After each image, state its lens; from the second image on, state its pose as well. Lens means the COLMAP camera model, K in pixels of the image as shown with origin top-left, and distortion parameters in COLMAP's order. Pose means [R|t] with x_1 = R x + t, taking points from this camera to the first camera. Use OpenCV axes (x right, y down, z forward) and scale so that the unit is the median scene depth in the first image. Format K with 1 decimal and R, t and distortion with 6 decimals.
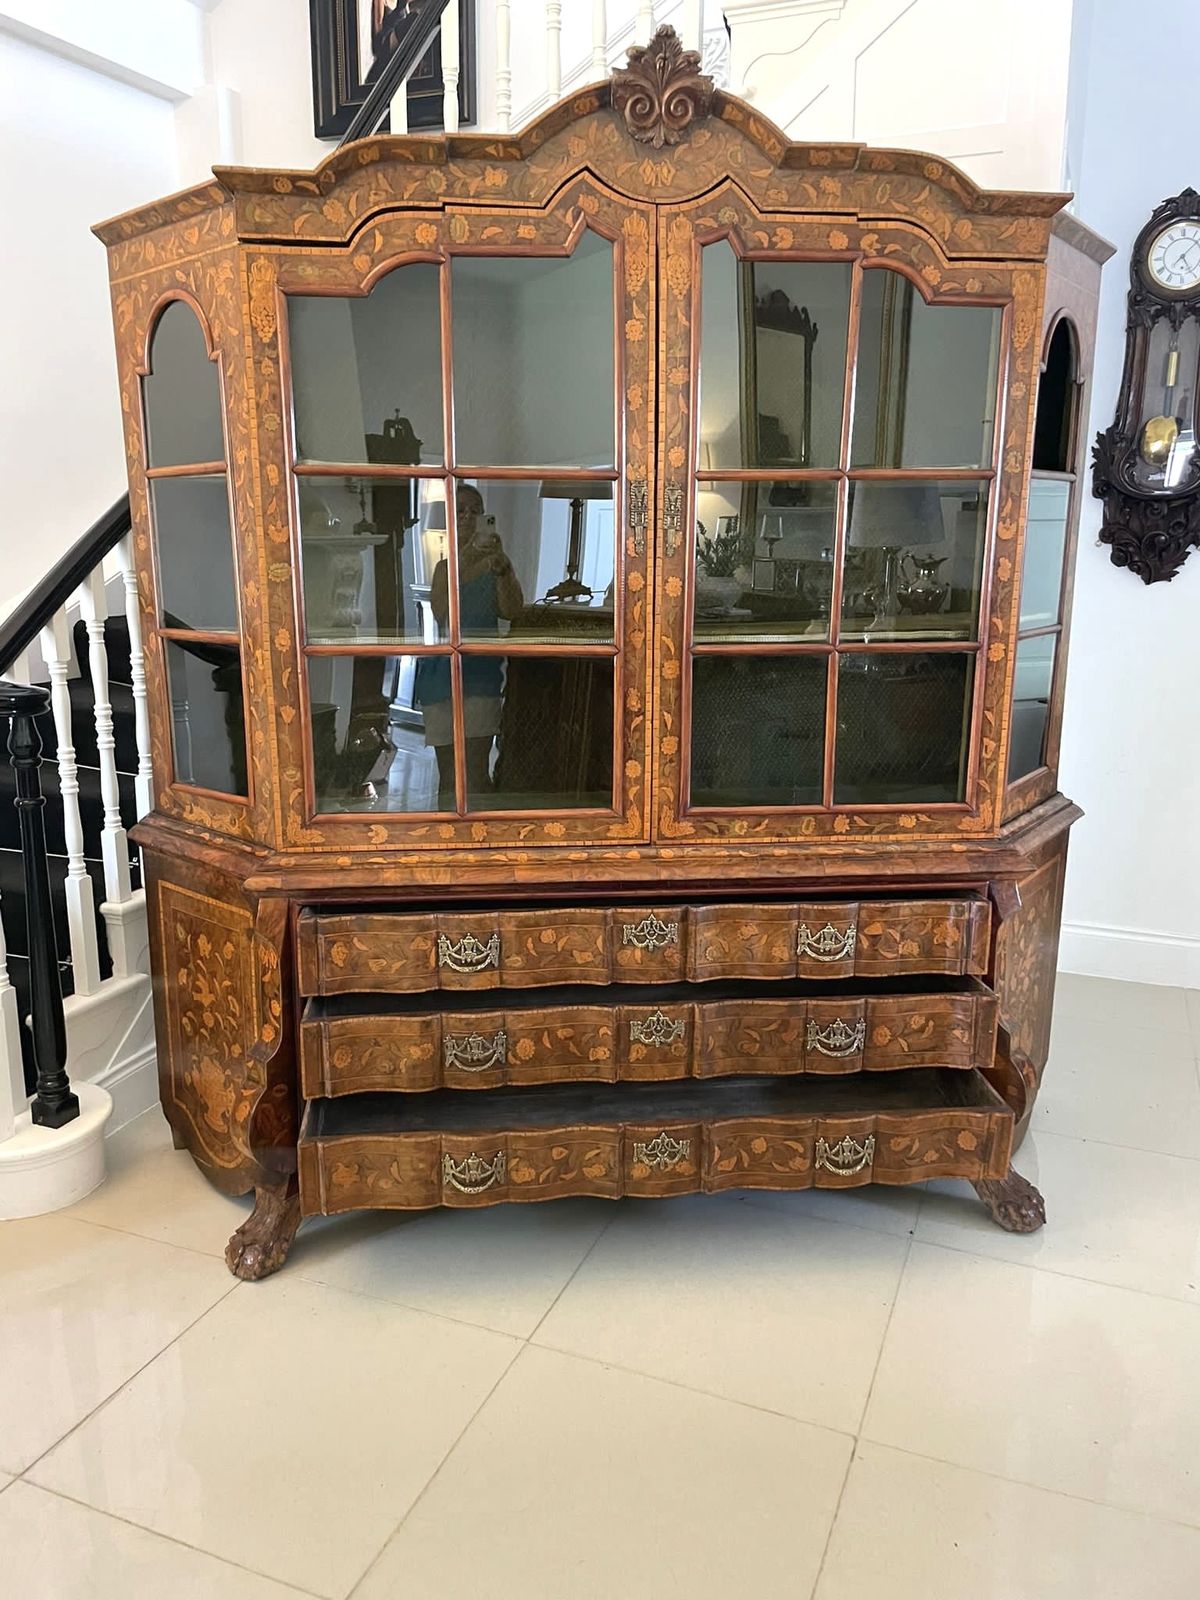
lens RADIAL K [[1211.6, 0, 588.9], [0, 1211.6, 784.5], [0, 0, 1]] dist [0.091507, -0.122314]
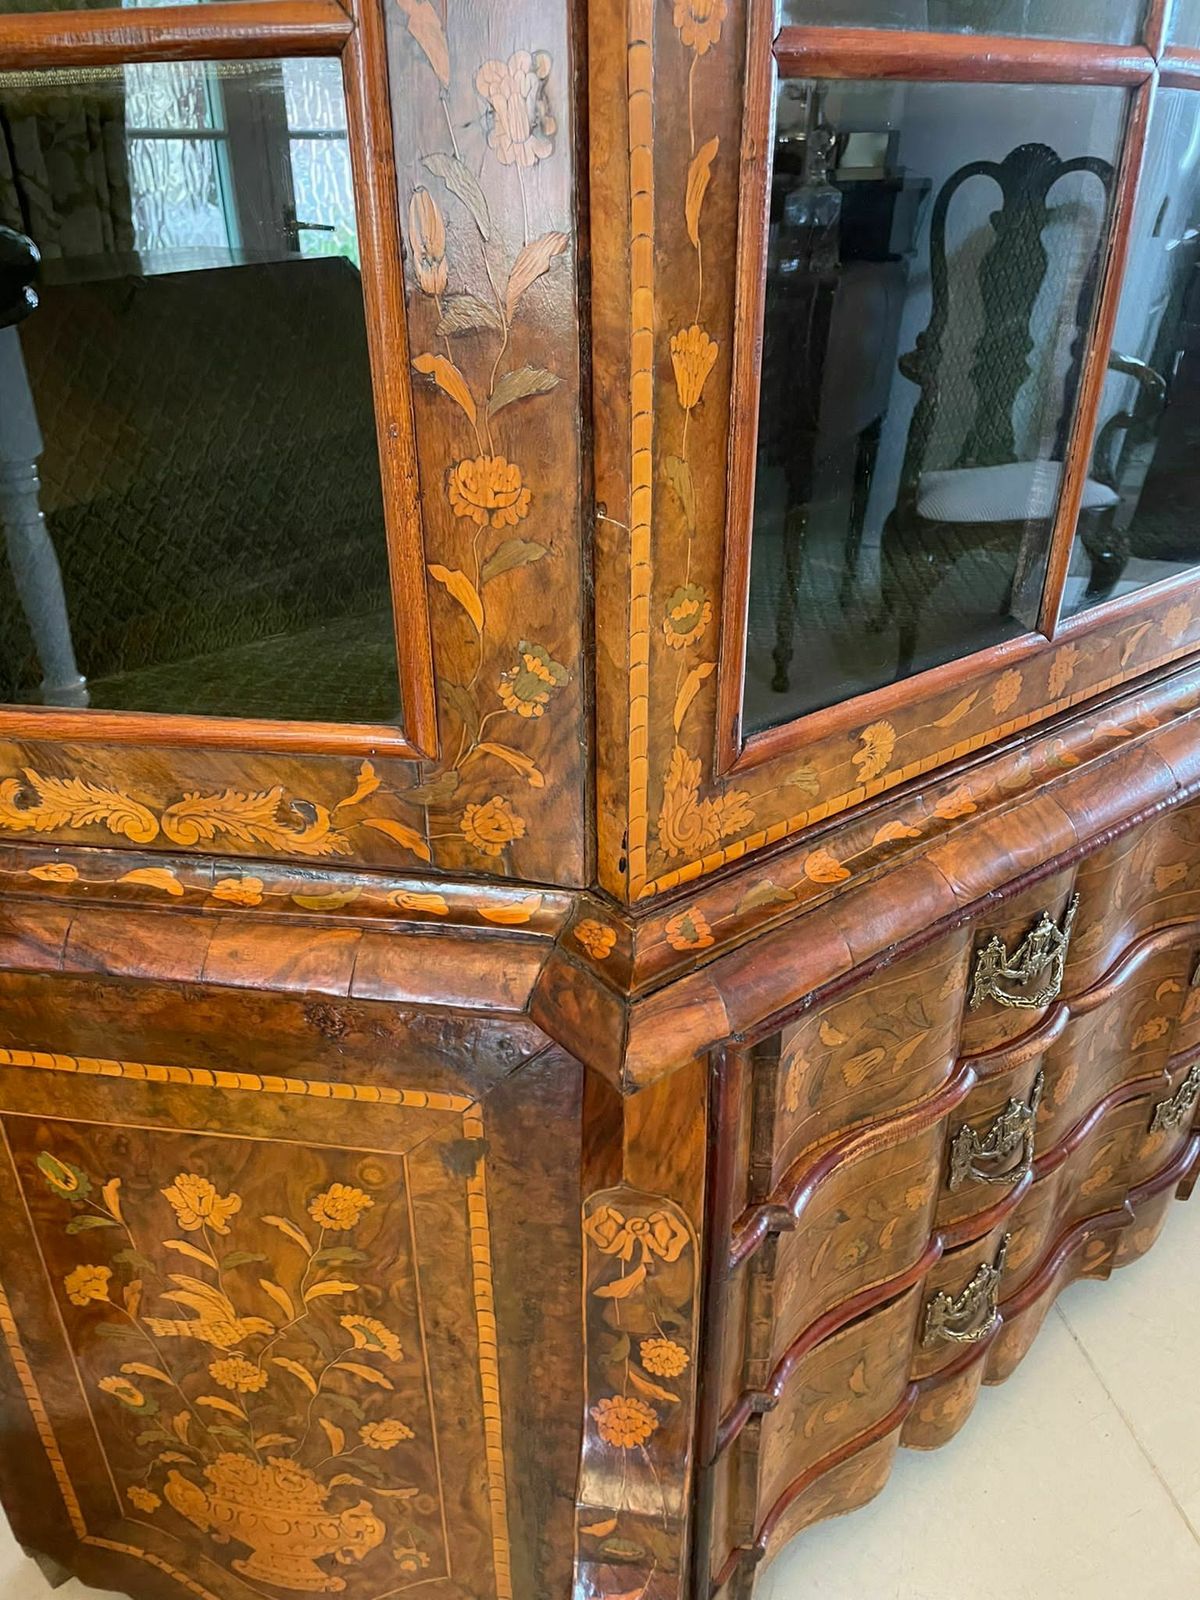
lens RADIAL K [[1211.6, 0, 591.3], [0, 1211.6, 786.5], [0, 0, 1]] dist [0.091507, -0.122314]
pose [[0.838982, -0.258764, 0.478697, -0.386041], [0.120138, 0.946074, 0.300850, -0.052935], [-0.530732, -0.194898, 0.824826, 0.780189]]
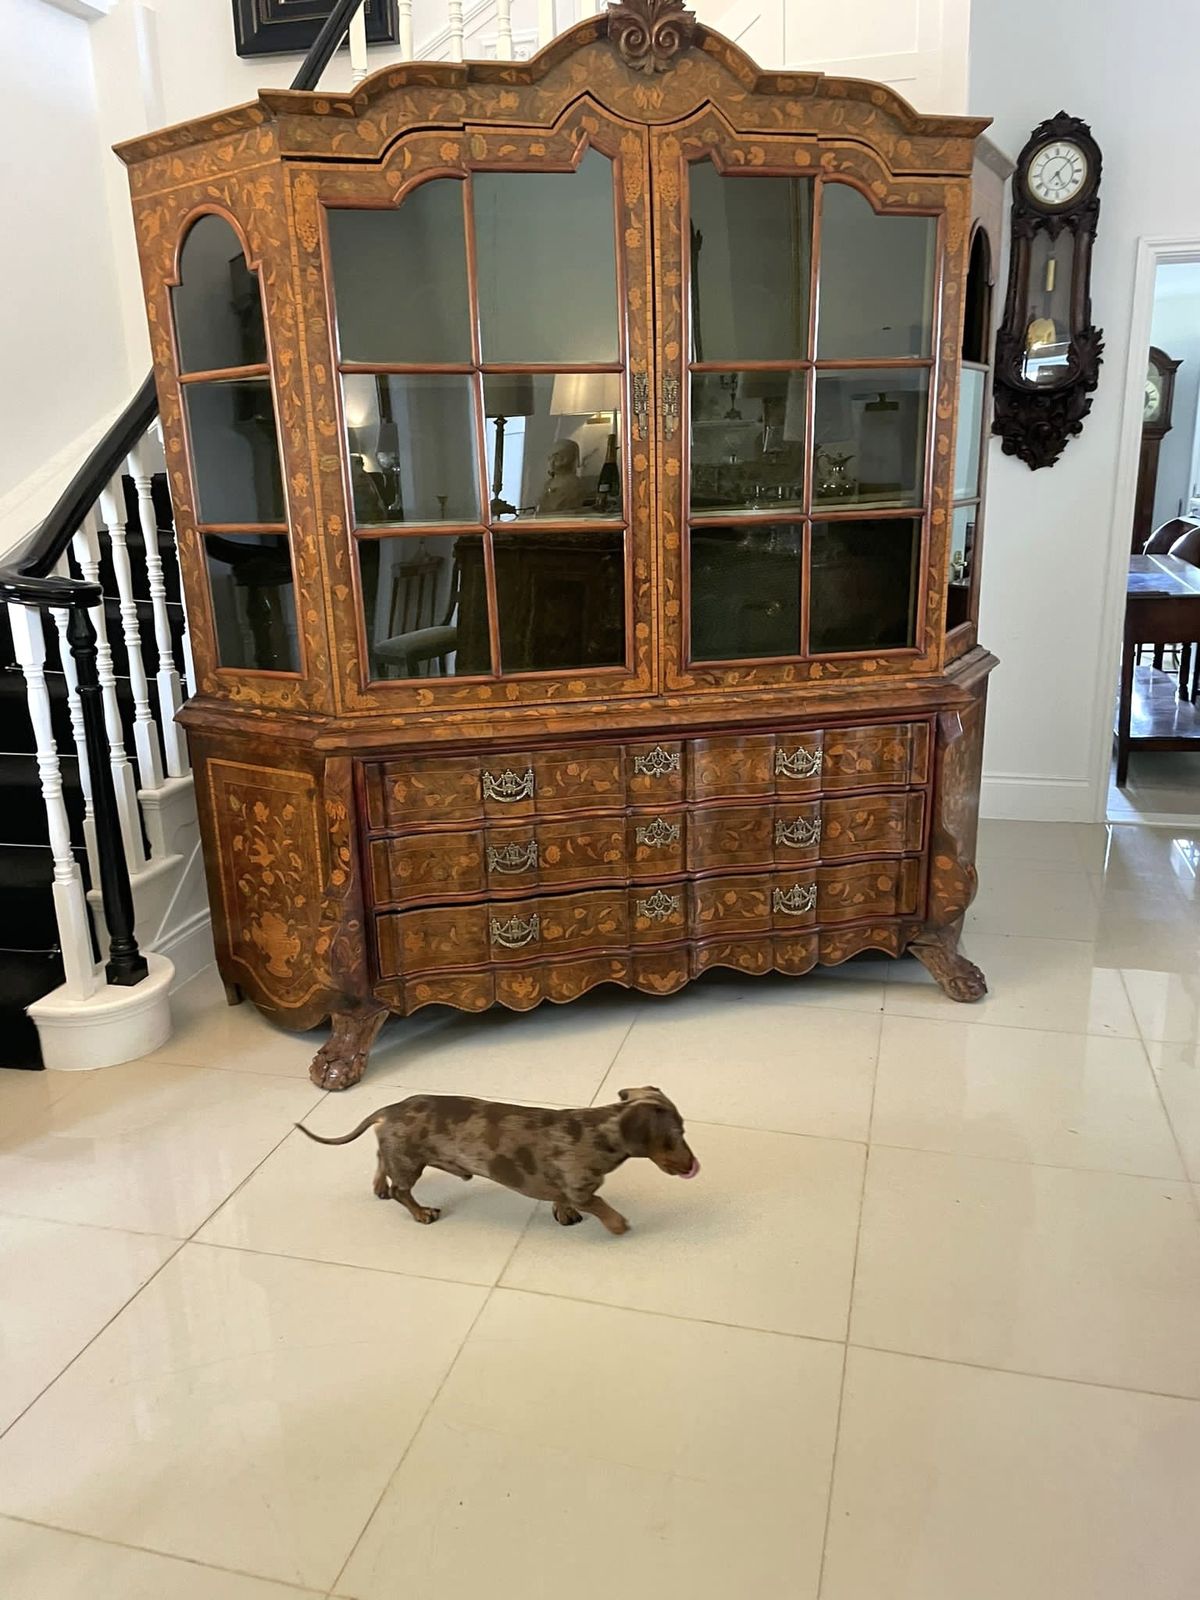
lens RADIAL K [[1211.6, 0, 608.7], [0, 1211.6, 796.3], [0, 0, 1]] dist [0.091507, -0.122314]
pose [[0.990763, -0.062117, 0.120540, -0.146120], [0.054634, 0.996426, 0.064425, 0.069298], [-0.124111, -0.057244, 0.990616, -0.155071]]
